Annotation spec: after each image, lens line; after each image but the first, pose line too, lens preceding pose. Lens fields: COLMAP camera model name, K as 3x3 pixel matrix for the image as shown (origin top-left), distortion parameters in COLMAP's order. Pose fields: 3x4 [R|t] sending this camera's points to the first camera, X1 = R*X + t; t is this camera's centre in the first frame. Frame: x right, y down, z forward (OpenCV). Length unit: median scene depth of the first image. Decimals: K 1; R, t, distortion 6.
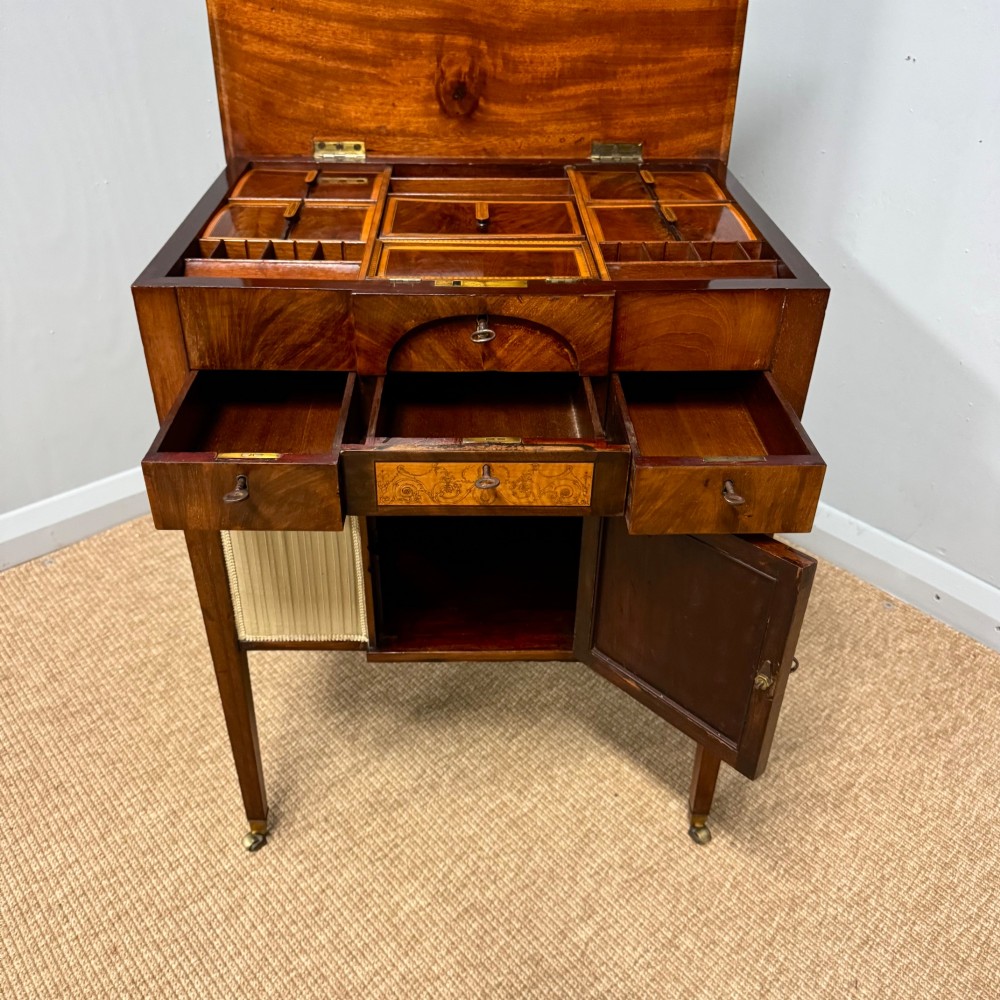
lens RADIAL K [[935.3, 0, 495.7], [0, 935.3, 492.6], [0, 0, 1]] dist [0.224155, -0.494090]
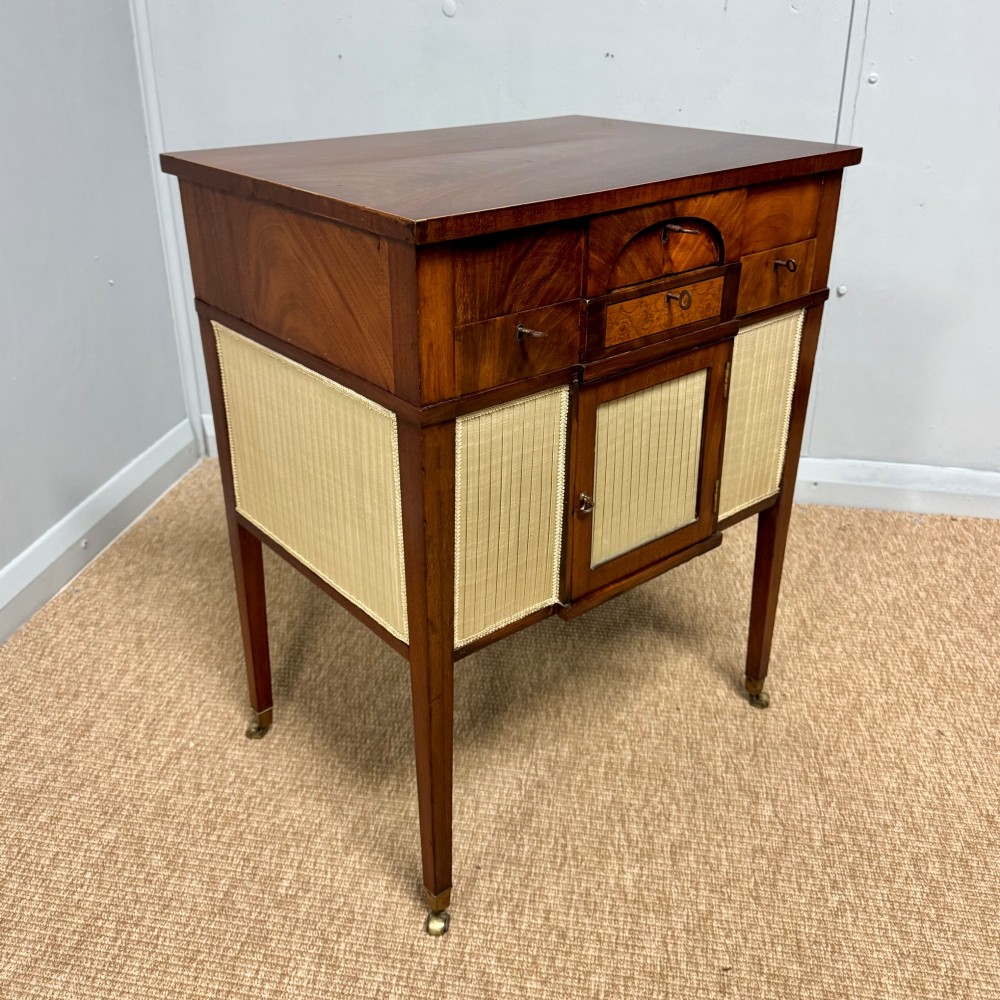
lens RADIAL K [[994.7, 0, 506.7], [0, 994.7, 437.1], [0, 0, 1]] dist [0.140816, -0.294742]
pose [[0.773606, -0.263777, 0.576156, -0.595126], [0.352775, 0.934587, -0.045797, 0.023913], [-0.526388, 0.238682, 0.816056, 0.132844]]
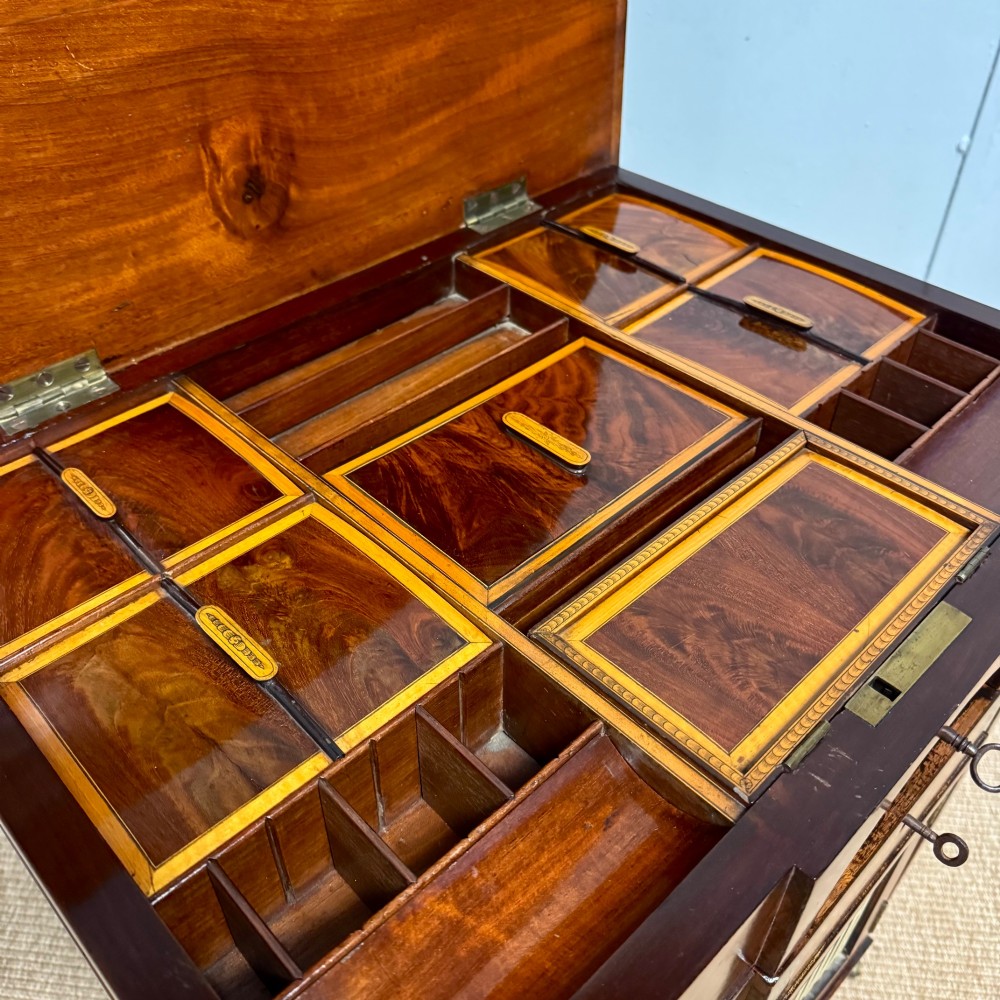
lens RADIAL K [[963.0, 0, 500.0], [0, 963.0, 500.0], [0, 0, 1]] dist [0.059373, -0.129461]
pose [[0.731135, -0.454290, 0.508981, -0.244583], [0.376299, 0.890838, 0.254574, -0.322677], [-0.569070, 0.005401, 0.822272, 0.479044]]
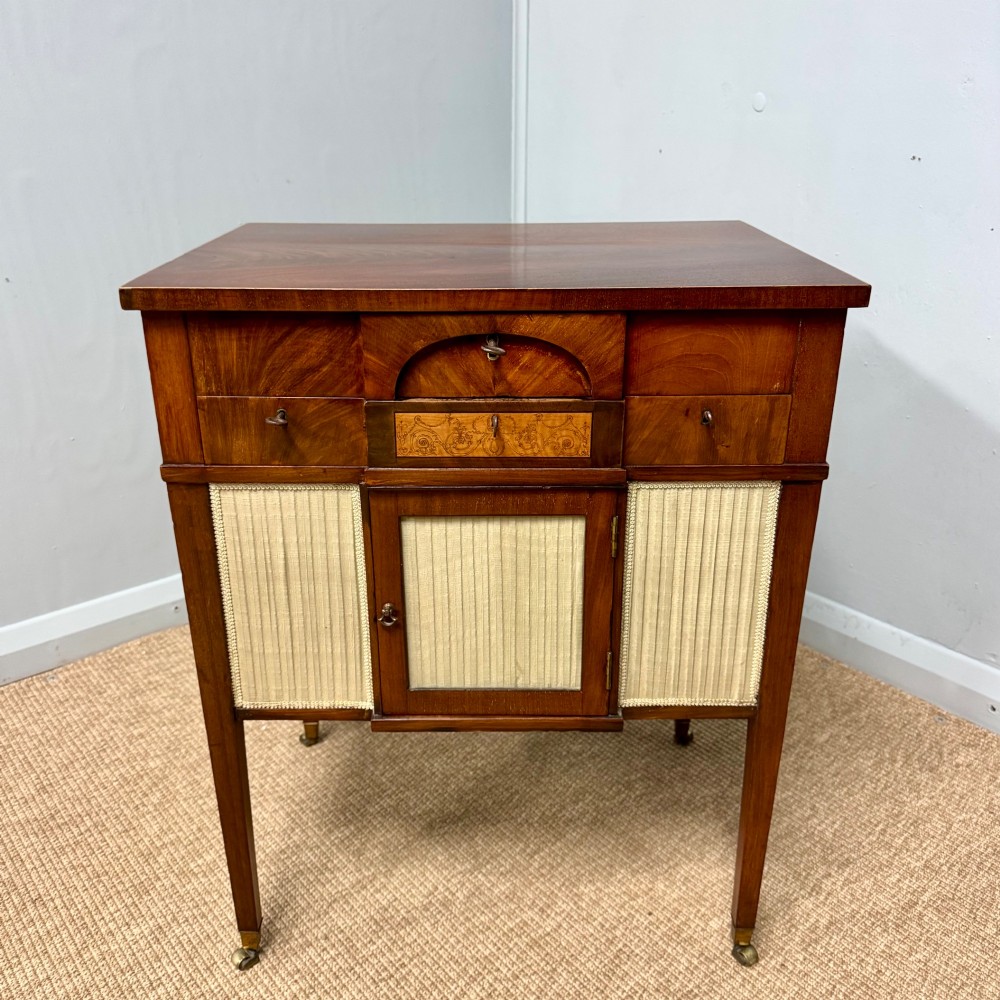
lens RADIAL K [[960.0, 0, 498.2], [0, 960.0, 502.3], [0, 0, 1]] dist [0.108745, -0.188034]
pose [[0.999614, -0.006659, -0.026957, 0.011790], [0.001520, 0.982485, -0.186338, 0.112402], [0.027726, 0.186225, 0.982116, 0.030355]]
